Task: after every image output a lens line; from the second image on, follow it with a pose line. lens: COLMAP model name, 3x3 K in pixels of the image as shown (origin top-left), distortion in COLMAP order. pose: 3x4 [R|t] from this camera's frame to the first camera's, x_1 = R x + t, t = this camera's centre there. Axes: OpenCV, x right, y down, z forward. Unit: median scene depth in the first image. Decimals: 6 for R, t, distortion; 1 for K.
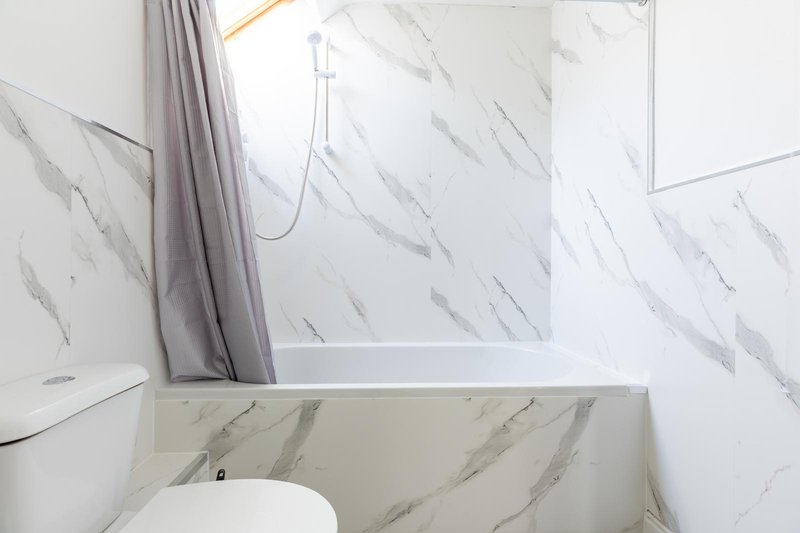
lens RADIAL K [[359.5, 0, 400.4], [0, 359.5, 266.6], [0, 0, 1]] dist [0.002258, 0.000354]
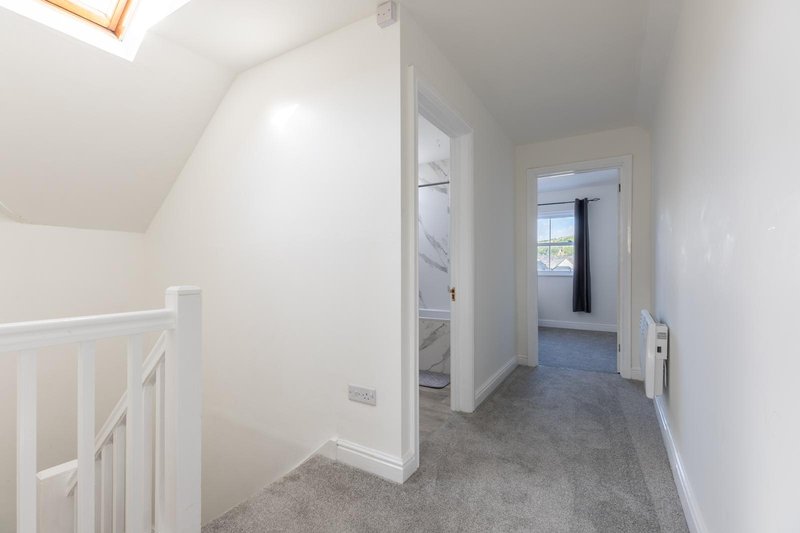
lens RADIAL K [[359.5, 0, 402.9], [0, 359.5, 268.1], [0, 0, 1]] dist [0.002258, 0.000354]
pose [[0.844324, -0.001871, -0.535830, 1.068078], [0.000925, 0.999998, -0.002034, -0.047760], [0.535832, 0.001222, 0.844324, -1.051528]]
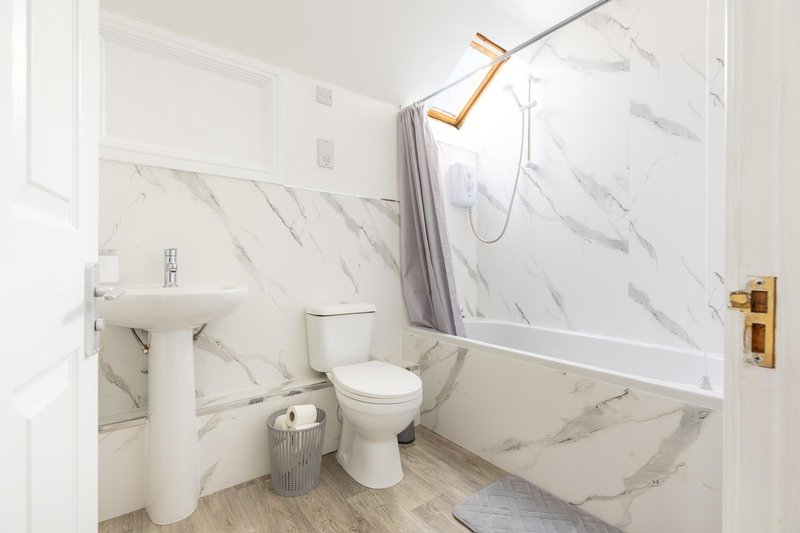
lens RADIAL K [[359.5, 0, 395.3], [0, 359.5, 265.8], [0, 0, 1]] dist [0.002258, 0.000354]
pose [[0.563029, -0.000759, -0.826437, 0.541712], [-0.005328, 0.999975, -0.004548, 0.020003], [0.826420, 0.006964, 0.563011, -0.064452]]
